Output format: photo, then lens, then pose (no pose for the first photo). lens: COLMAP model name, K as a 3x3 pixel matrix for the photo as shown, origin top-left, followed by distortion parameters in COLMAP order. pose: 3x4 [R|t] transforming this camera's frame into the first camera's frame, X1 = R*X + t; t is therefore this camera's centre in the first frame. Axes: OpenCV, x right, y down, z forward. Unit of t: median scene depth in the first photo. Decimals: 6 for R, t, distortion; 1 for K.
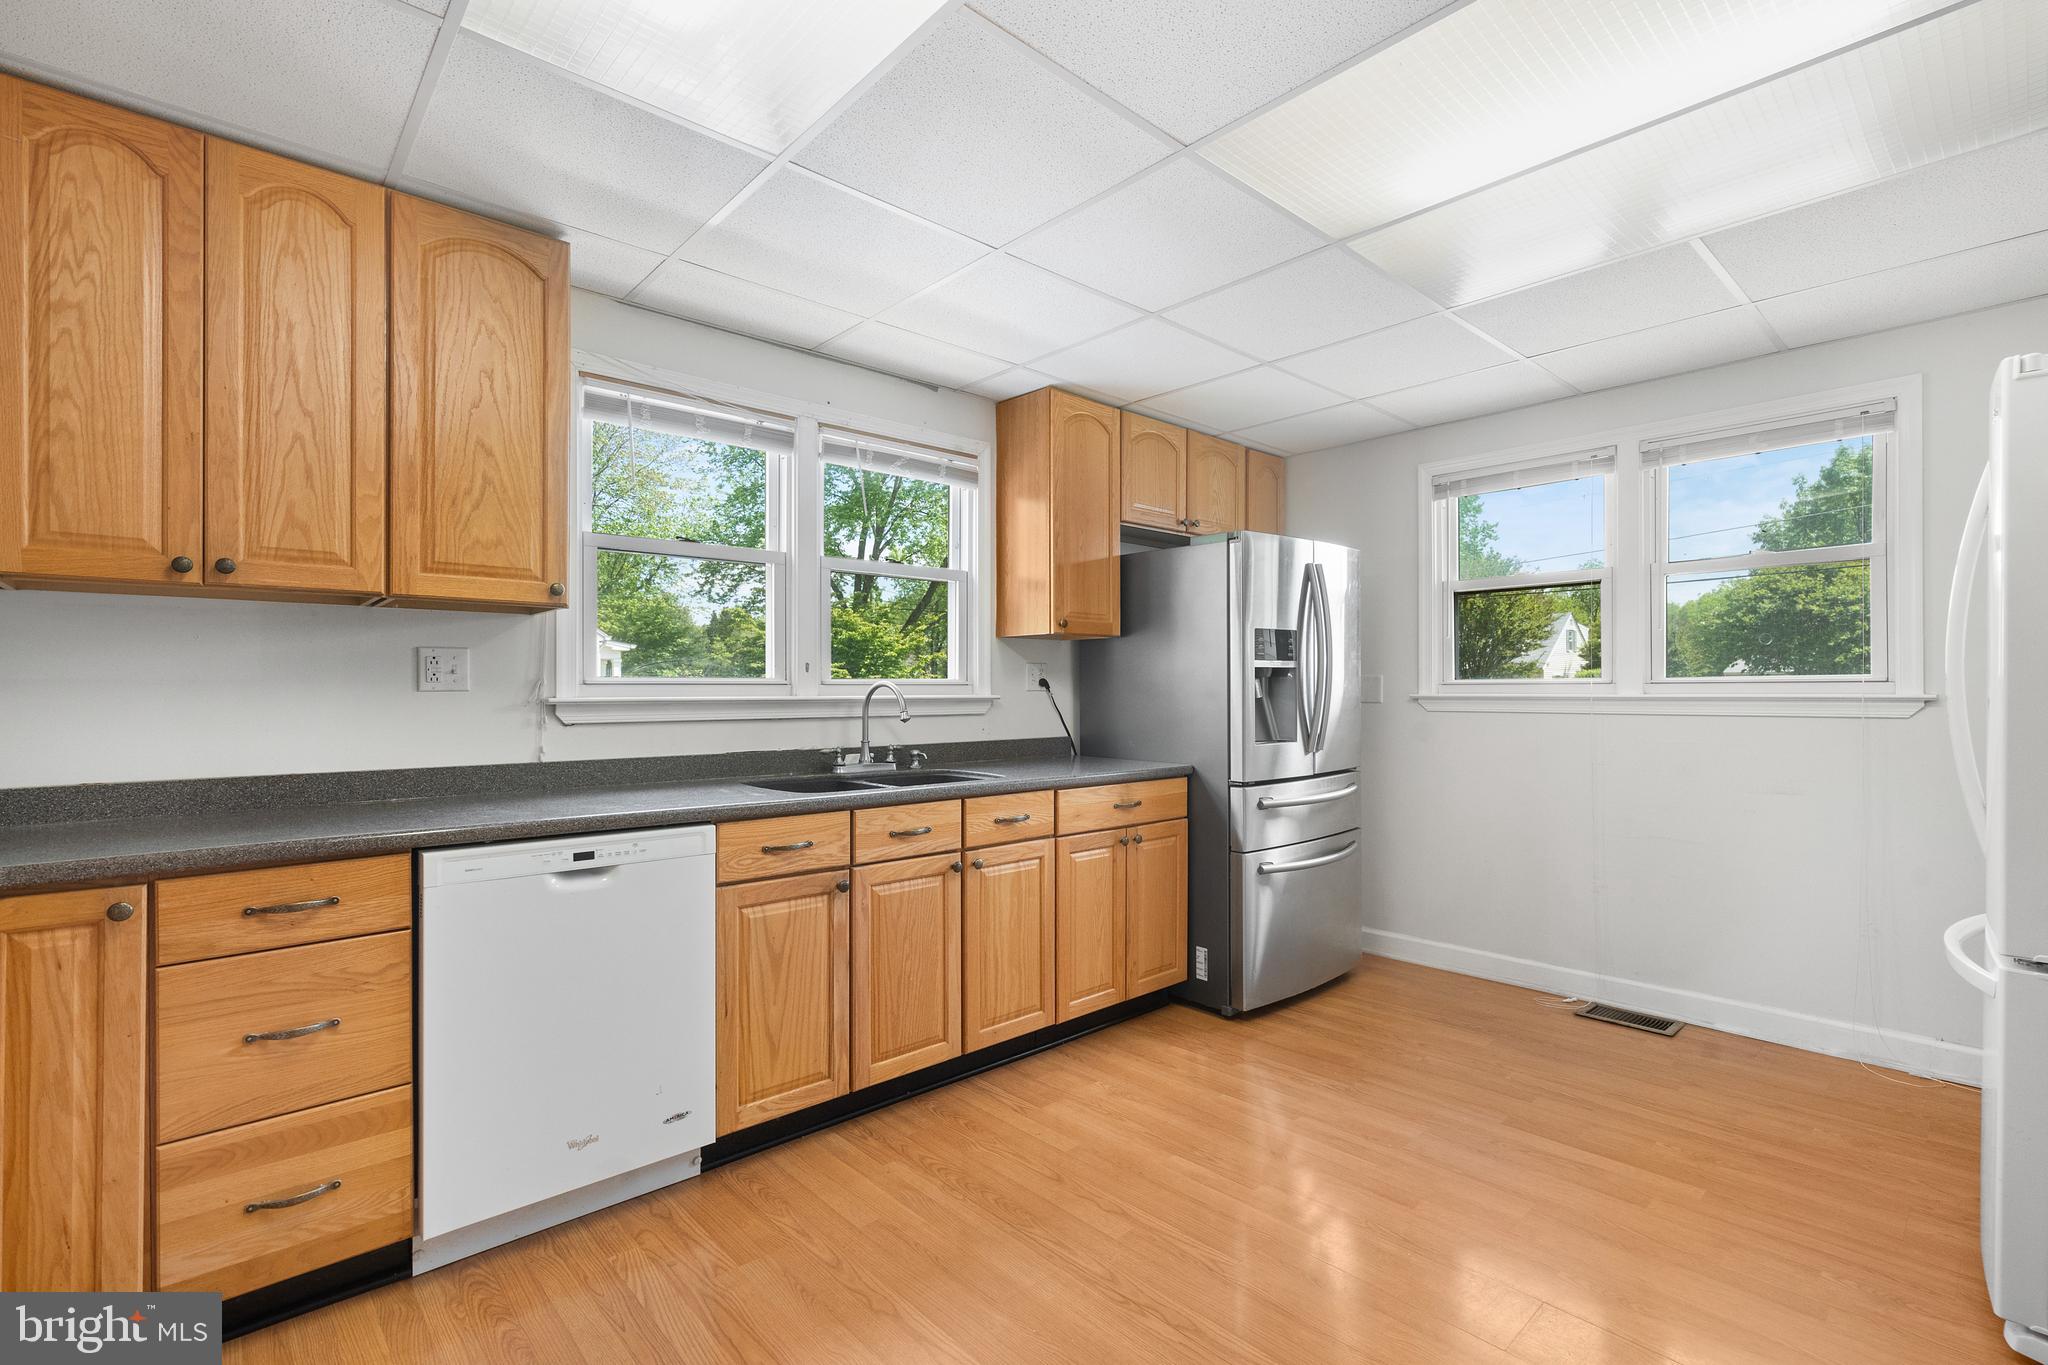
lens RADIAL K [[929.9, 0, 1035.3], [0, 929.9, 690.2], [0, 0, 1]] dist [-0.004945, 0.002470]
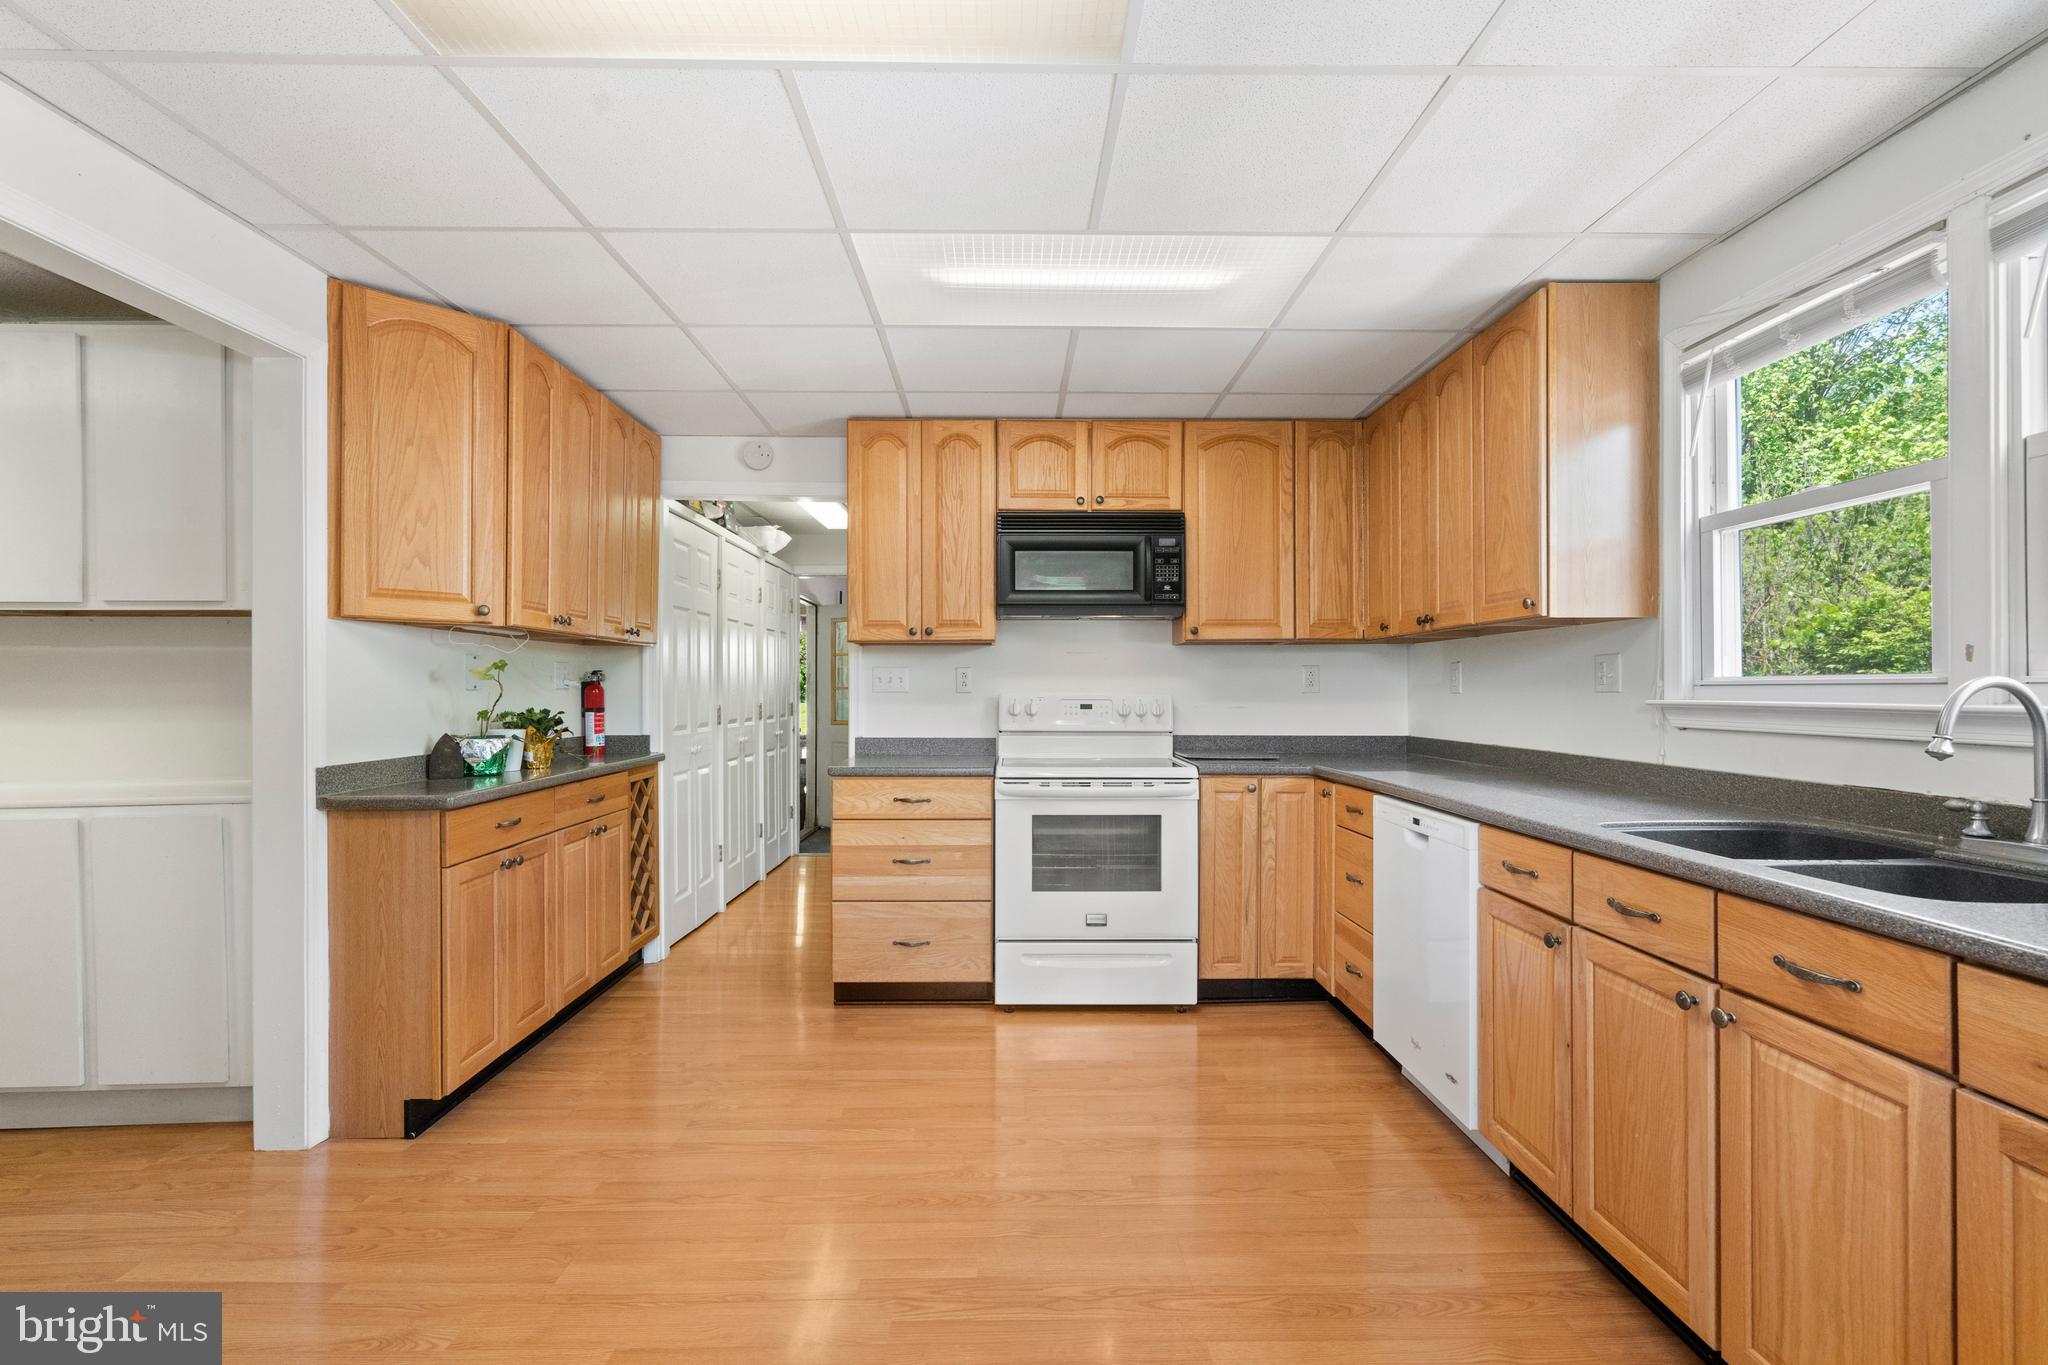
lens RADIAL K [[929.9, 0, 1034.1], [0, 929.9, 685.5], [0, 0, 1]] dist [-0.004945, 0.002470]
pose [[-0.654348, -0.000357, -0.756194, 0.679312], [0.001705, 0.999997, -0.001948, -0.005883], [0.756192, -0.002564, -0.654345, 1.180225]]
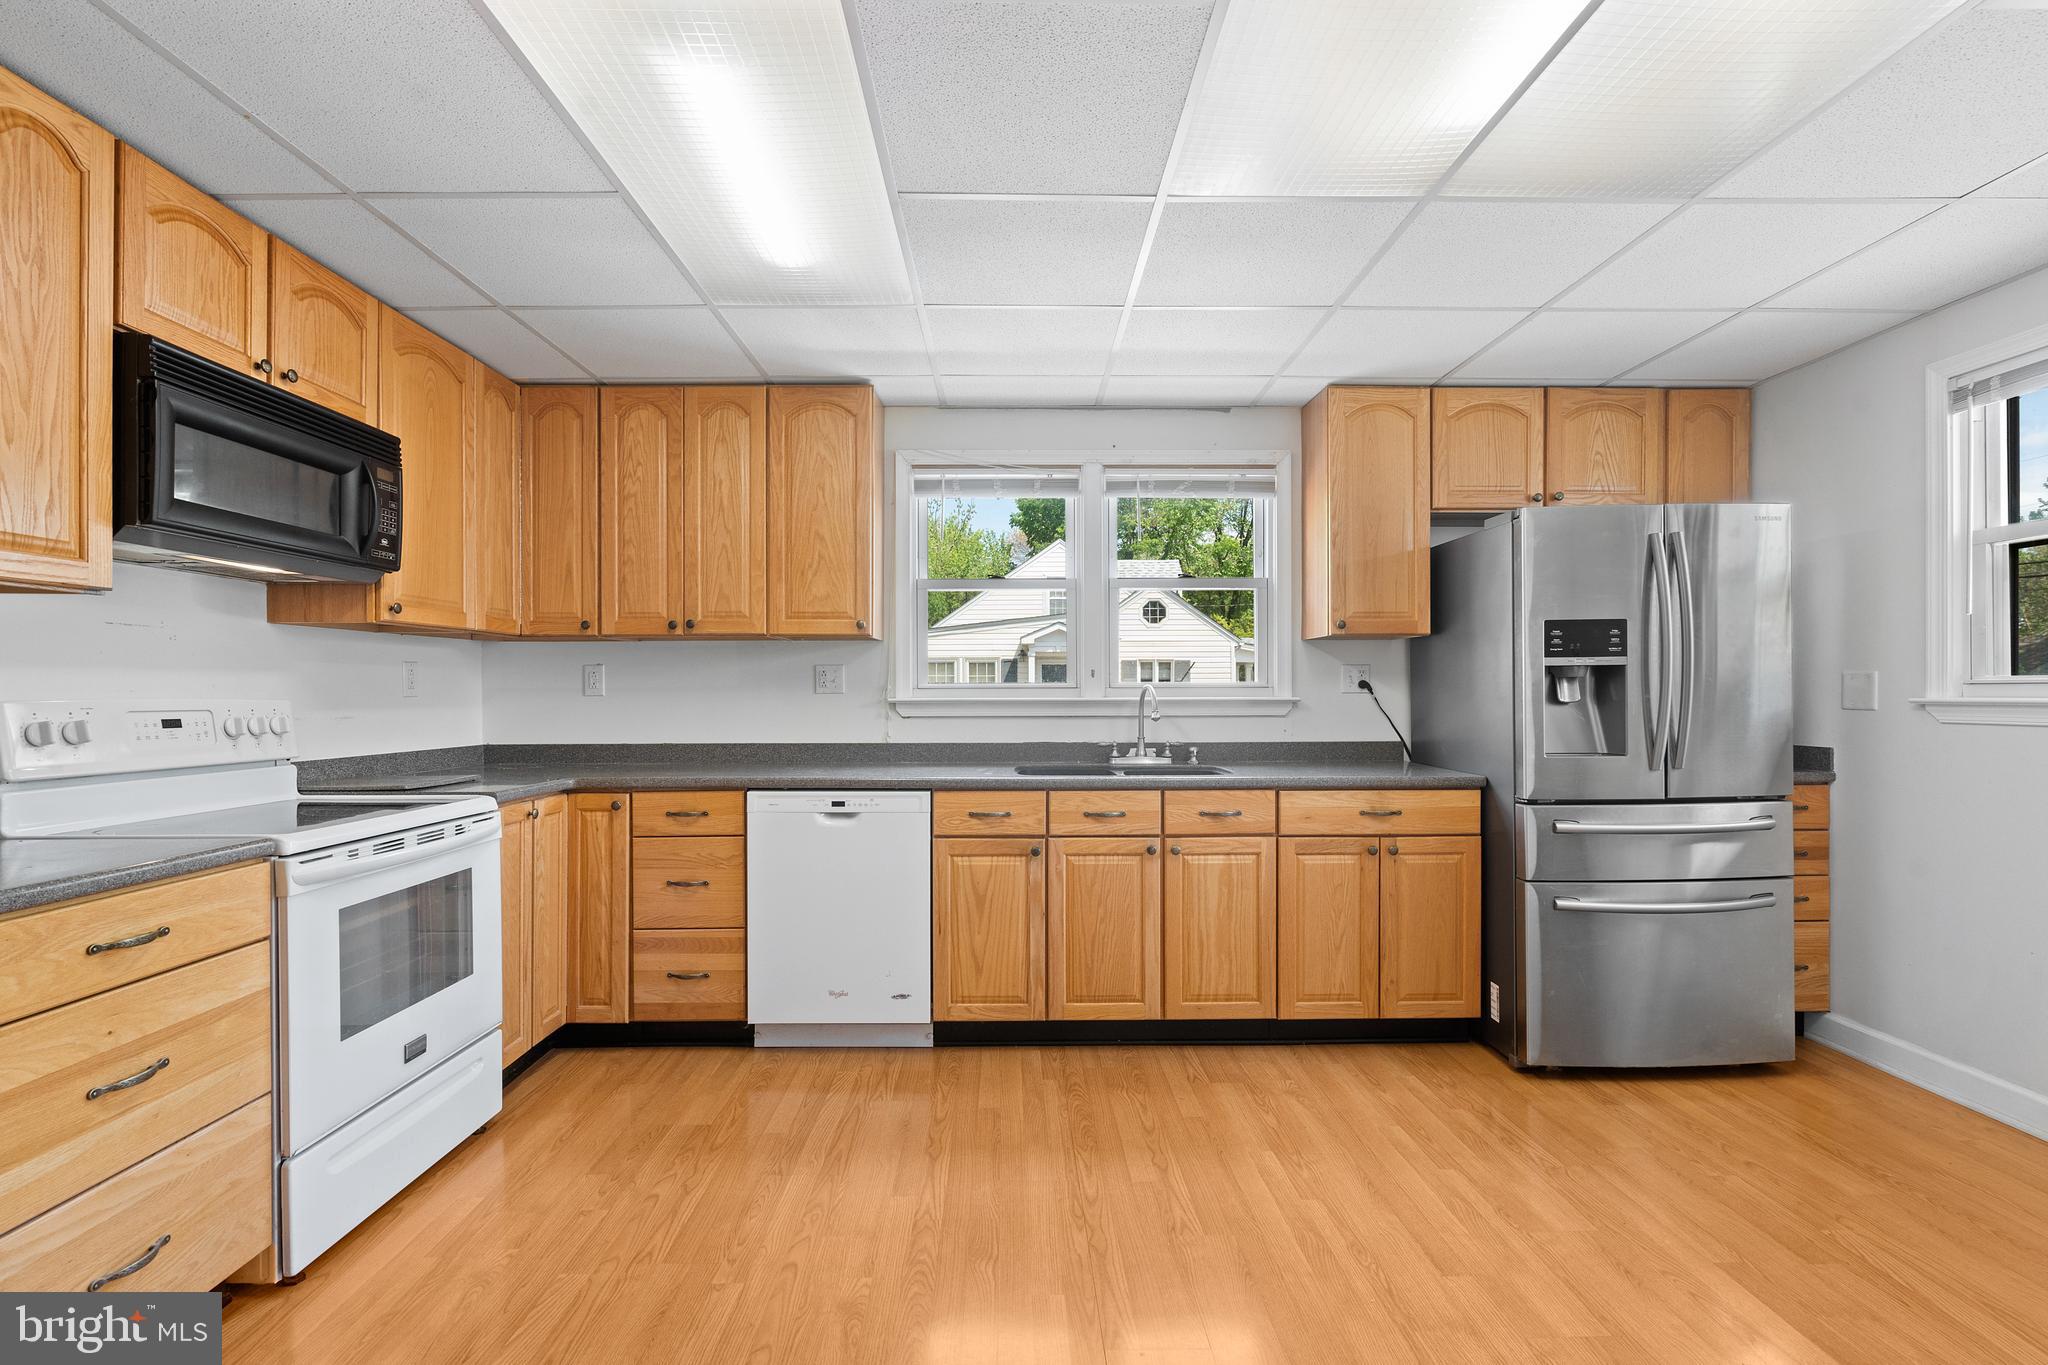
lens RADIAL K [[929.9, 0, 1014.5], [0, 929.9, 695.4], [0, 0, 1]] dist [-0.004945, 0.002470]
pose [[0.746536, 0.002604, -0.665340, 0.594389], [0.000876, 0.999988, 0.004898, -0.003027], [0.665344, -0.004239, 0.746525, 0.055303]]
